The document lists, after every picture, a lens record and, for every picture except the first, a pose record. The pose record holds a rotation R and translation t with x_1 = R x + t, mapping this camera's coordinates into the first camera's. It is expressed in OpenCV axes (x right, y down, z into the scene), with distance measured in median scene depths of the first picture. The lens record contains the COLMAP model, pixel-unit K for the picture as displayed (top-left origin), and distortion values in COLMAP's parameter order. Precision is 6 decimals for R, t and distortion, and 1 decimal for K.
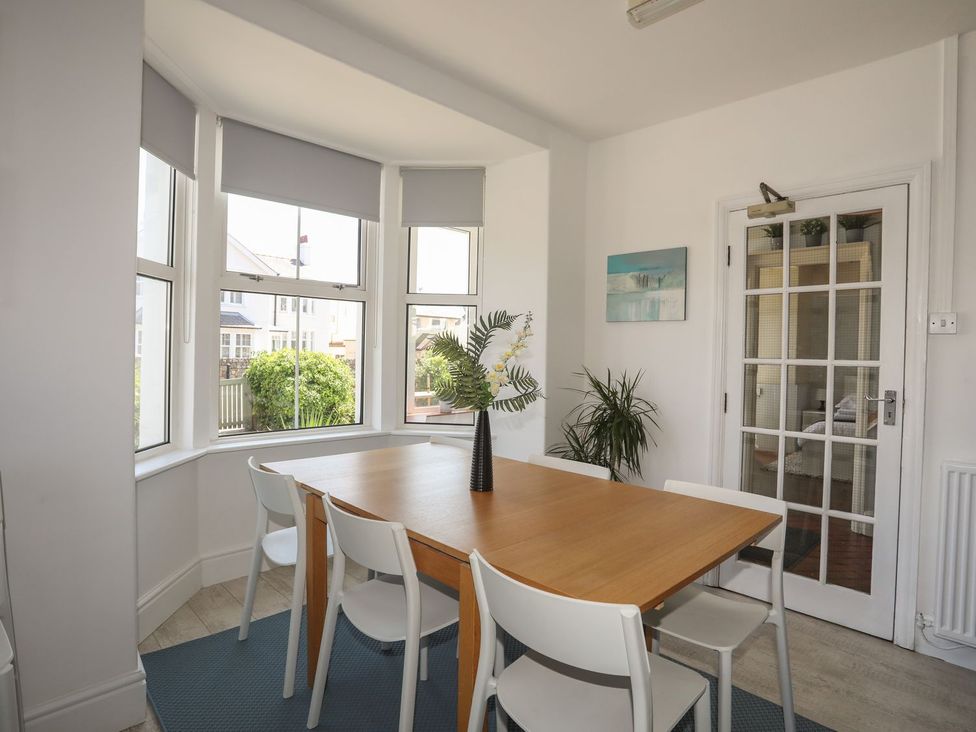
lens RADIAL K [[536.9, 0, 488.0], [0, 536.9, 366.0], [0, 0, 1]] dist [-0.026945, 0.026956]
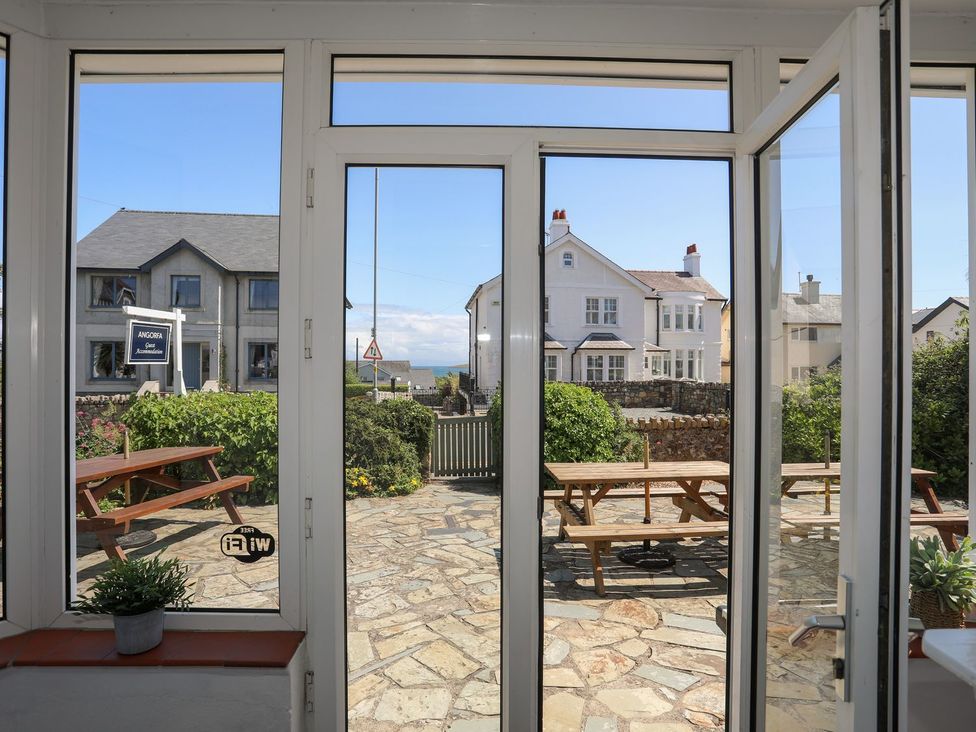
lens RADIAL K [[536.9, 0, 488.0], [0, 536.9, 366.0], [0, 0, 1]] dist [-0.026945, 0.026956]
pose [[0.722145, -0.002480, -0.691737, 0.039537], [-0.022172, 0.999397, -0.026730, -0.010463], [0.691386, 0.034640, 0.721654, 0.152306]]
